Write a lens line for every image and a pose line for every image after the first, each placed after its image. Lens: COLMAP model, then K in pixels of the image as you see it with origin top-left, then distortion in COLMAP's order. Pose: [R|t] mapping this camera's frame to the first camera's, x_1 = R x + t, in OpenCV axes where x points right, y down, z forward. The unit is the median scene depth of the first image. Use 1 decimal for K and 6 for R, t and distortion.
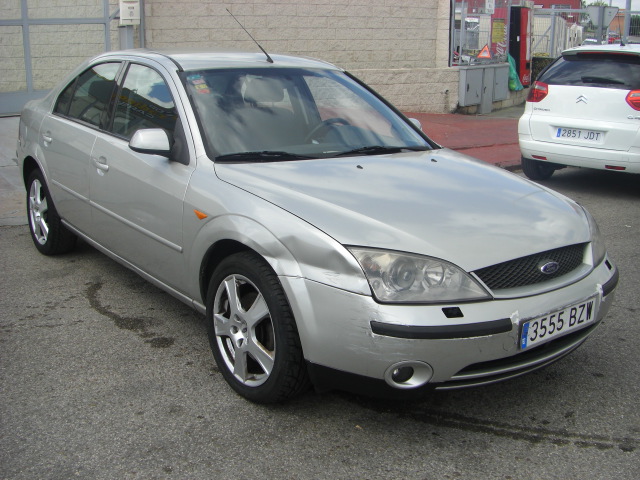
lens RADIAL K [[719.1, 0, 322.2], [0, 719.1, 234.0], [0, 0, 1]] dist [-0.136585, 0.000000]
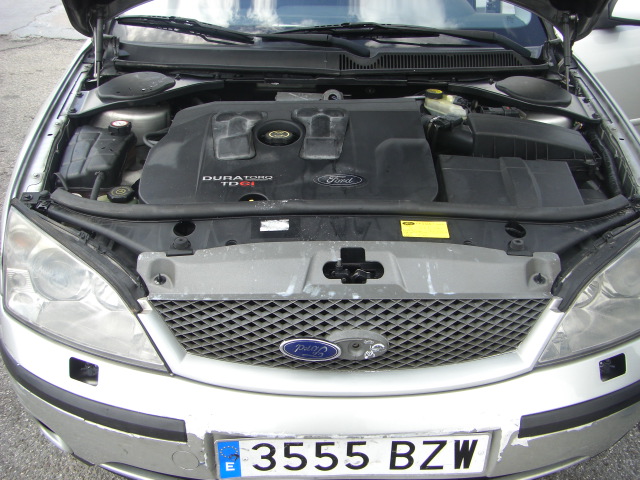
lens RADIAL K [[719.1, 0, 322.6], [0, 719.1, 236.3], [0, 0, 1]] dist [-0.136585, 0.000000]
pose [[0.800198, 0.282846, -0.528849, 0.510477], [-0.141368, 0.945912, 0.292003, -0.152460], [0.582837, -0.158898, 0.796902, 0.590946]]
